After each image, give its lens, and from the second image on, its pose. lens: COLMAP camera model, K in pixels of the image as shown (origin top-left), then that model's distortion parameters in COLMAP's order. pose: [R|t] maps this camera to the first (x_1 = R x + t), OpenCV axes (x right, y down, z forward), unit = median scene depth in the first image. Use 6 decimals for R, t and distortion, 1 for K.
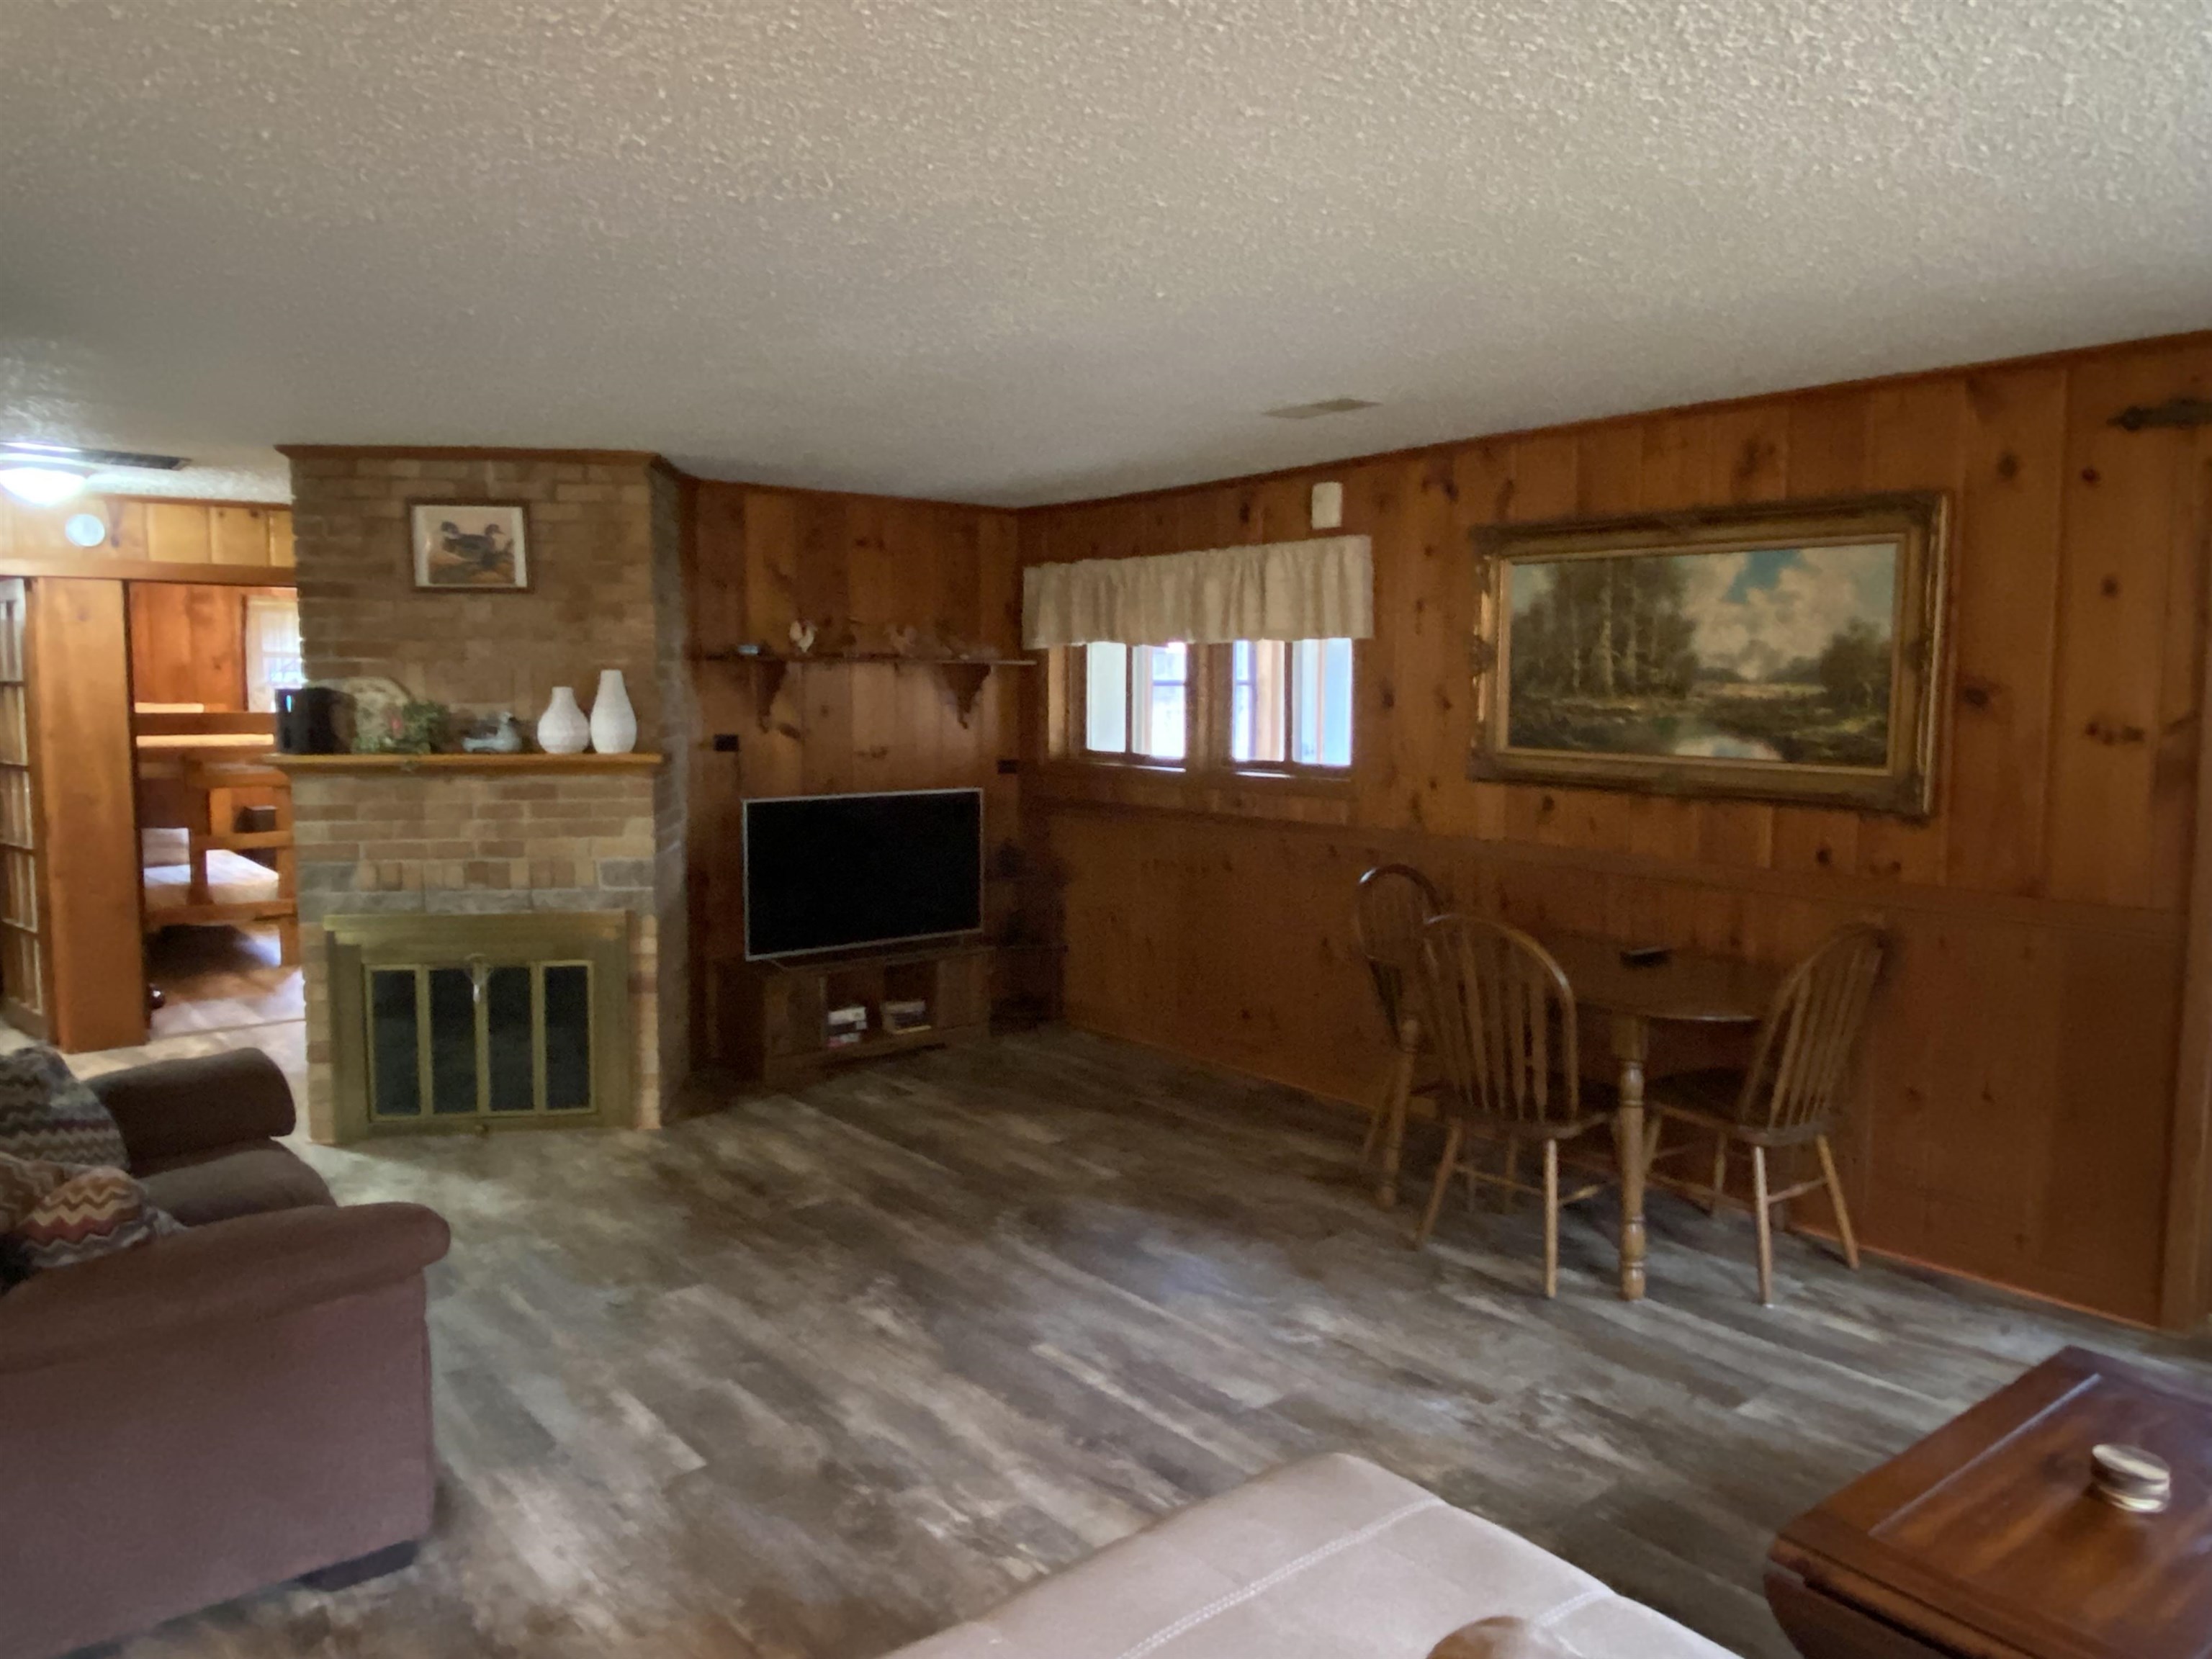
lens RADIAL K [[1479.6, 0, 1110.1], [0, 1479.6, 817.2], [0, 0, 1]] dist [0.082568, -0.088177]
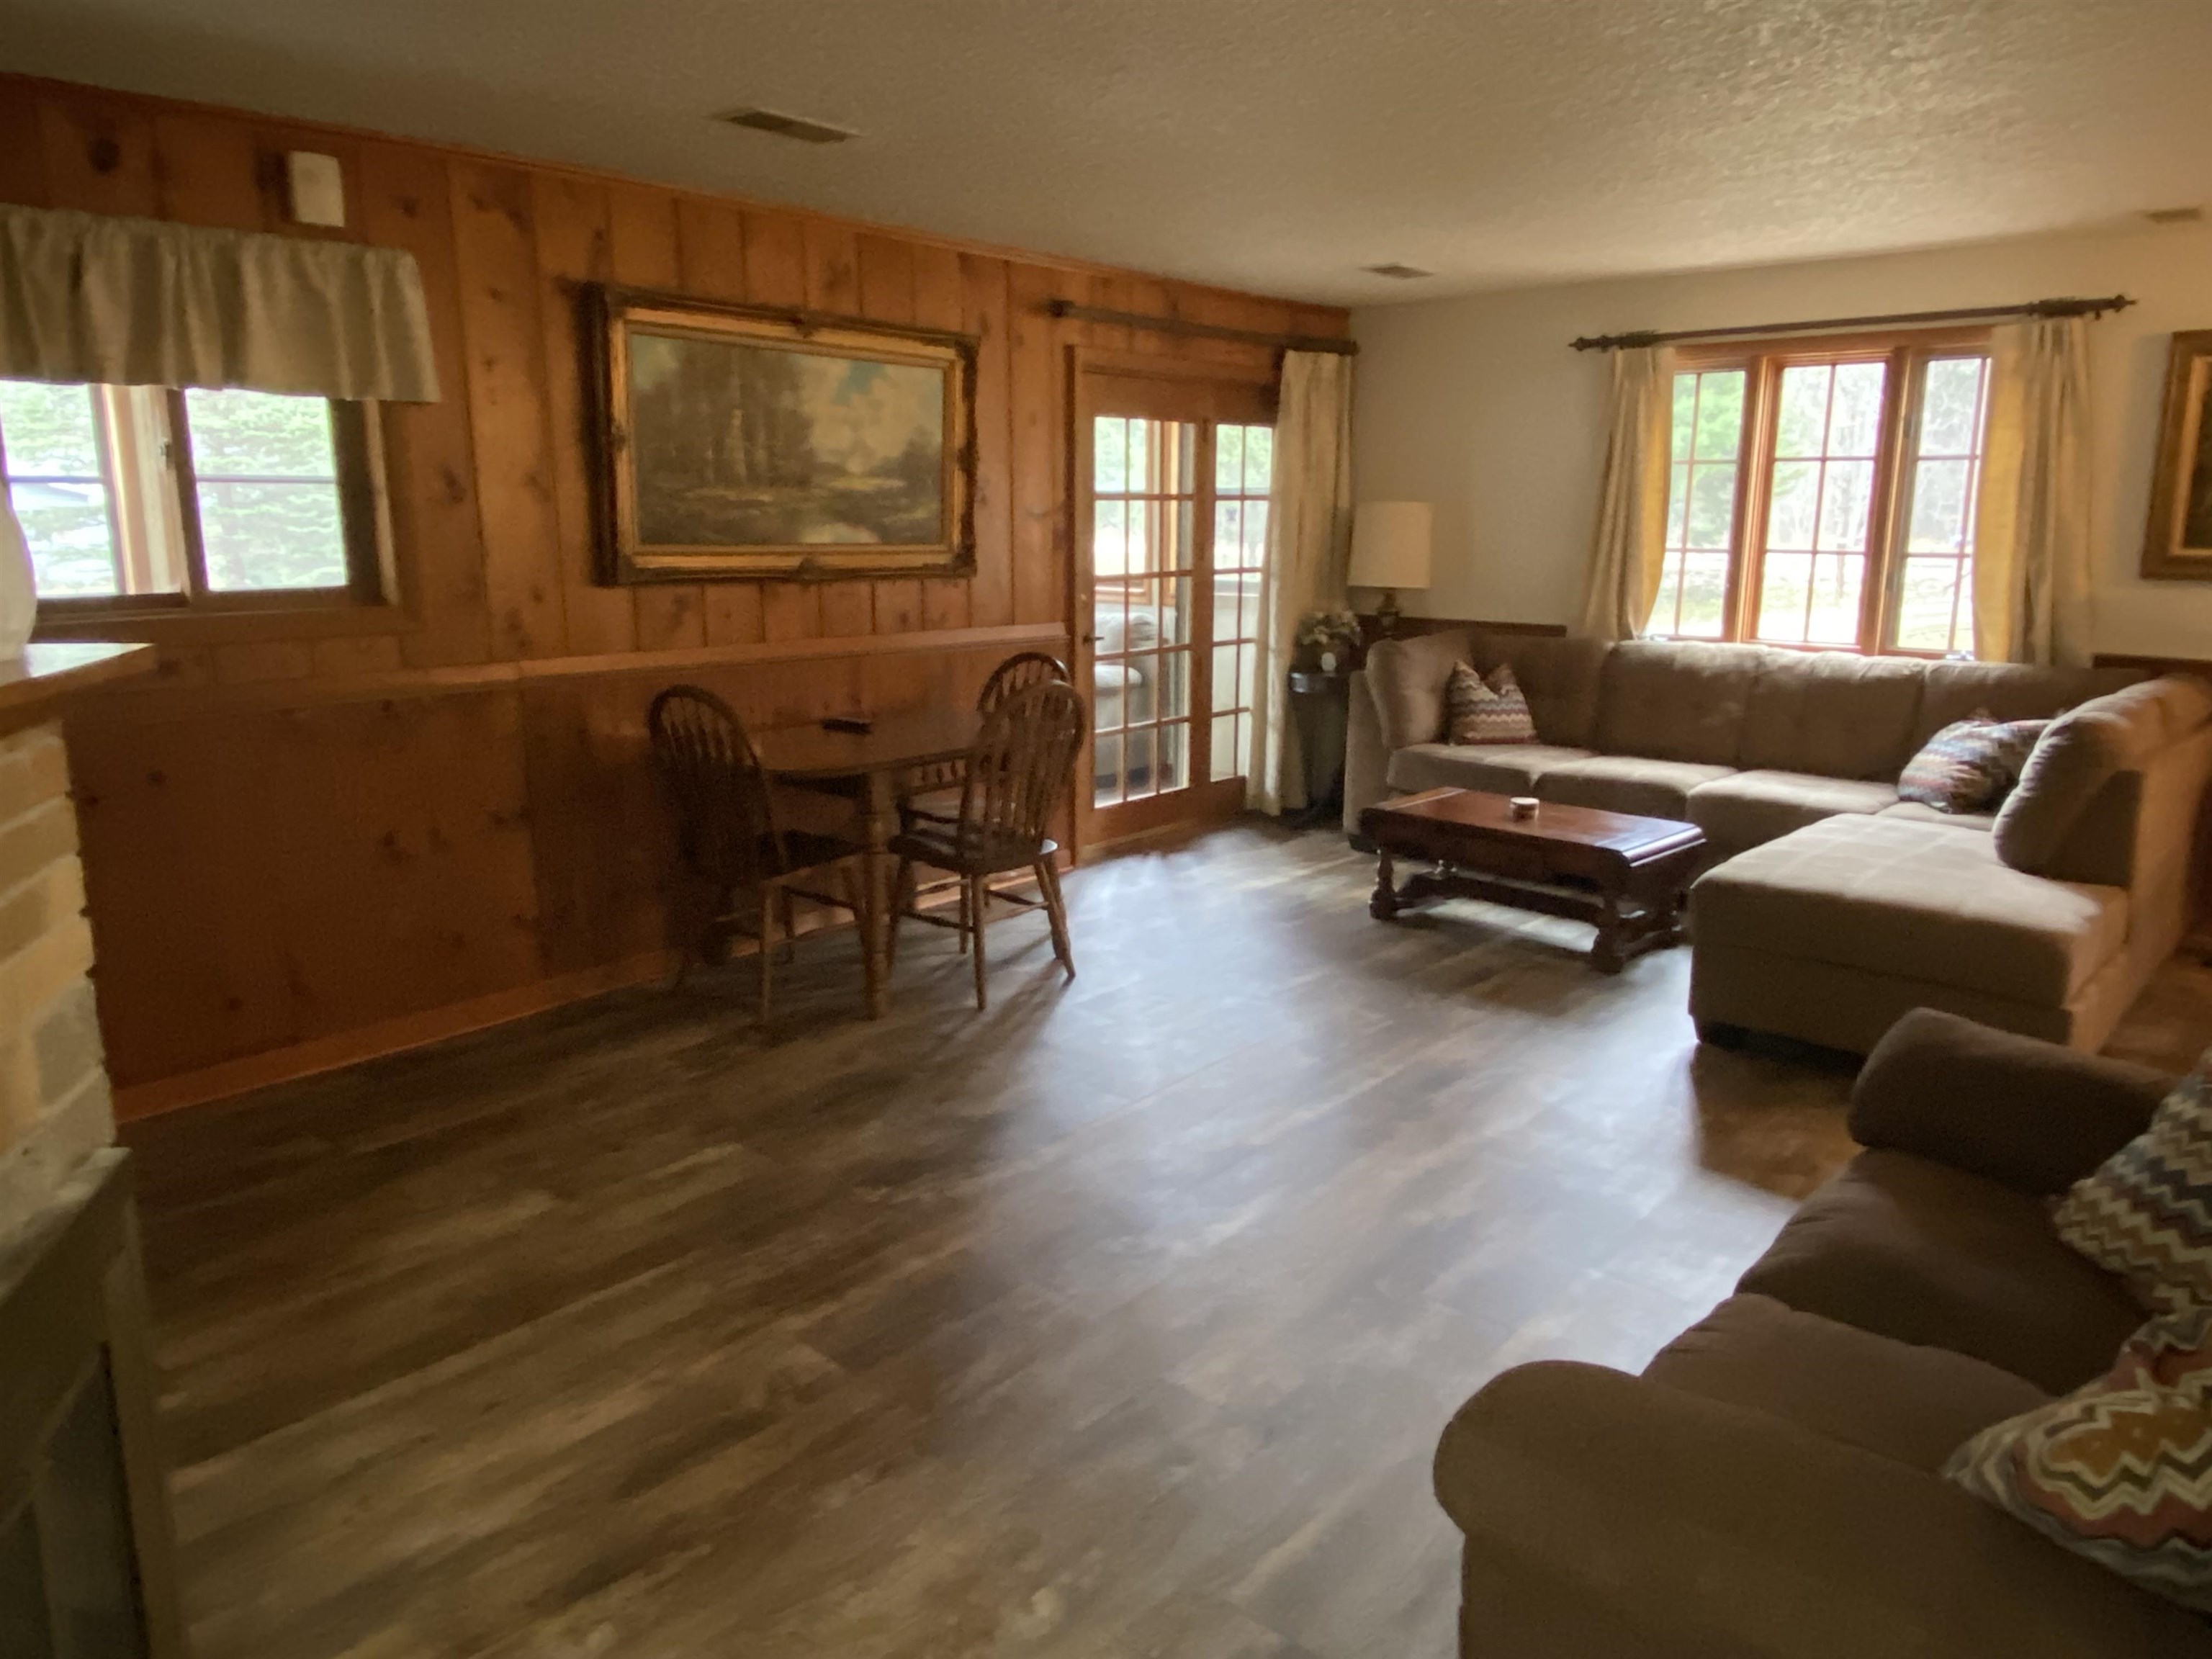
lens RADIAL K [[1479.6, 0, 1110.1], [0, 1479.6, 817.2], [0, 0, 1]] dist [0.082568, -0.088177]
pose [[-0.148910, -0.207286, 0.966881, -0.728669], [0.087726, 0.971158, 0.221713, -0.067007], [-0.984952, 0.117836, -0.126430, 0.916763]]
